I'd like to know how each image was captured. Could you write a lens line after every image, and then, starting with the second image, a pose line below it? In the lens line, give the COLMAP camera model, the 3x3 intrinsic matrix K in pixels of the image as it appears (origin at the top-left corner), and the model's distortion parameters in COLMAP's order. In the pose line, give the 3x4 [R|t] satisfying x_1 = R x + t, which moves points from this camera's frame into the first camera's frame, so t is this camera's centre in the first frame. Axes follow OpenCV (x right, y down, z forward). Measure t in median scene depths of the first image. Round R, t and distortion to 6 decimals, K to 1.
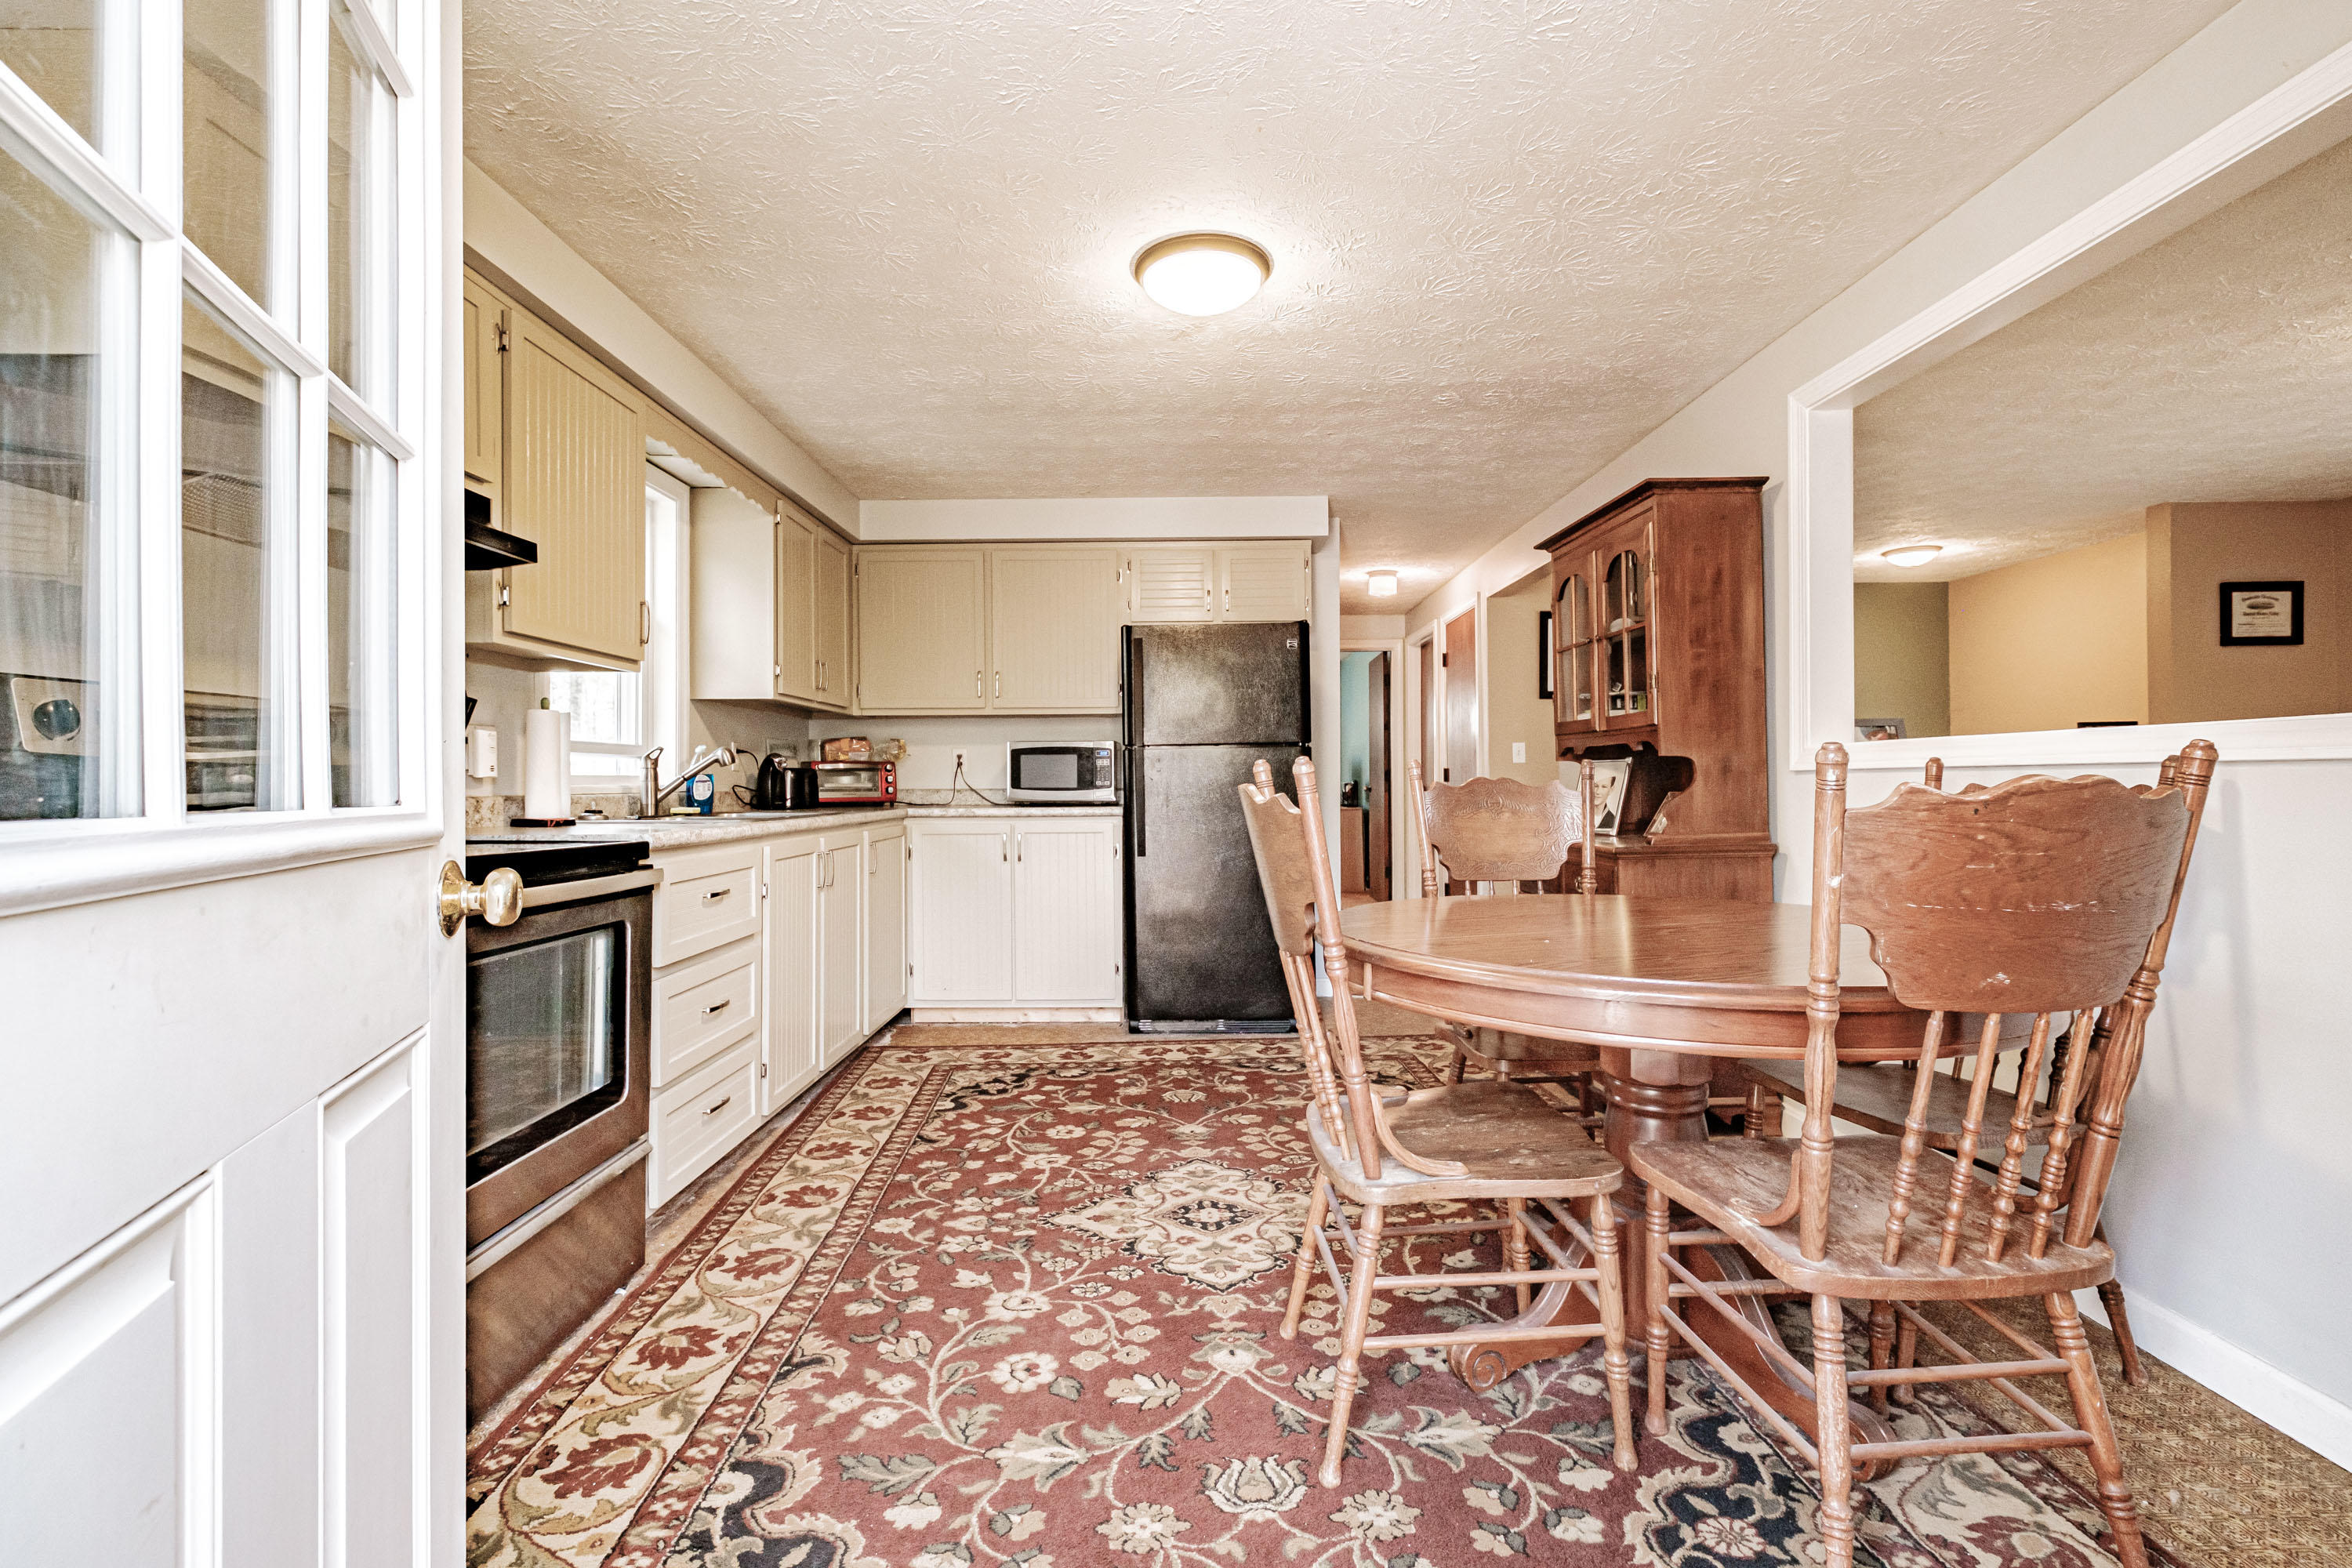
lens RADIAL K [[1099.1, 0, 1186.9], [0, 1099.1, 772.6], [0, 0, 1]] dist [-0.000850, -0.001603]
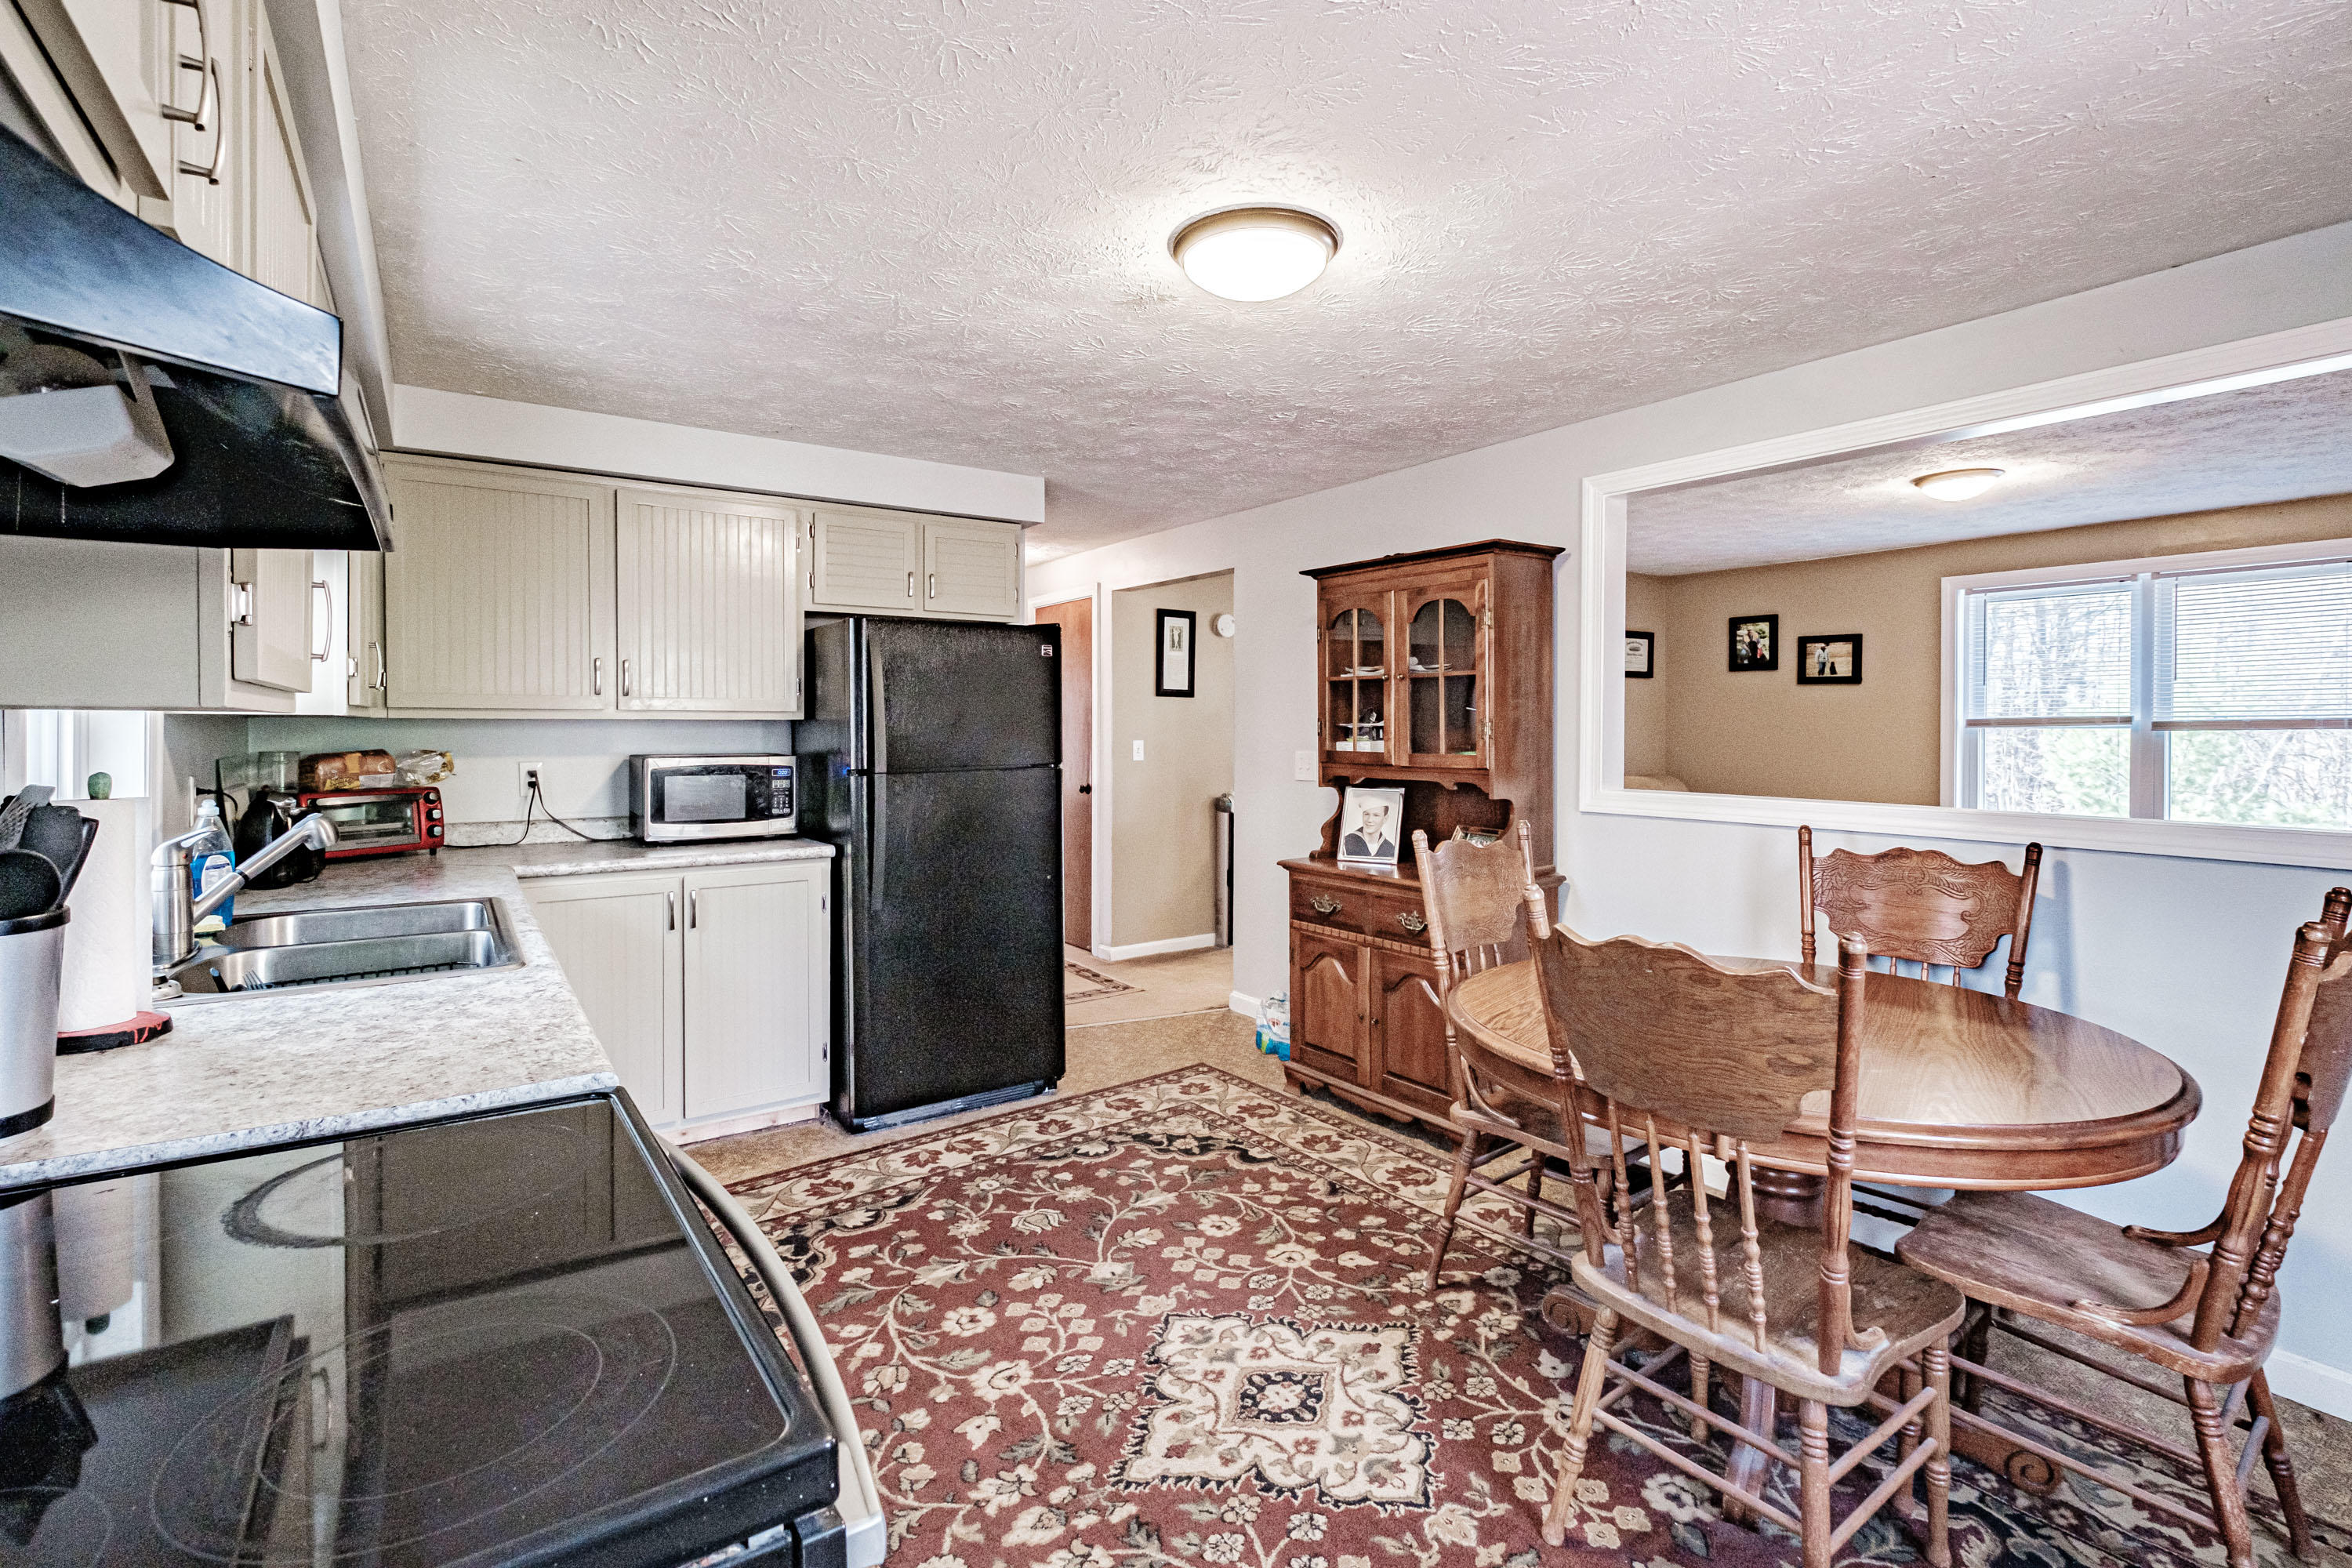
lens RADIAL K [[1099.1, 0, 1217.4], [0, 1099.1, 731.3], [0, 0, 1]] dist [-0.000850, -0.001603]
pose [[0.815622, 0.007964, 0.578530, -0.371913], [-0.016002, 0.999833, 0.008797, -0.079211], [-0.578364, -0.016433, 0.815613, 0.264392]]
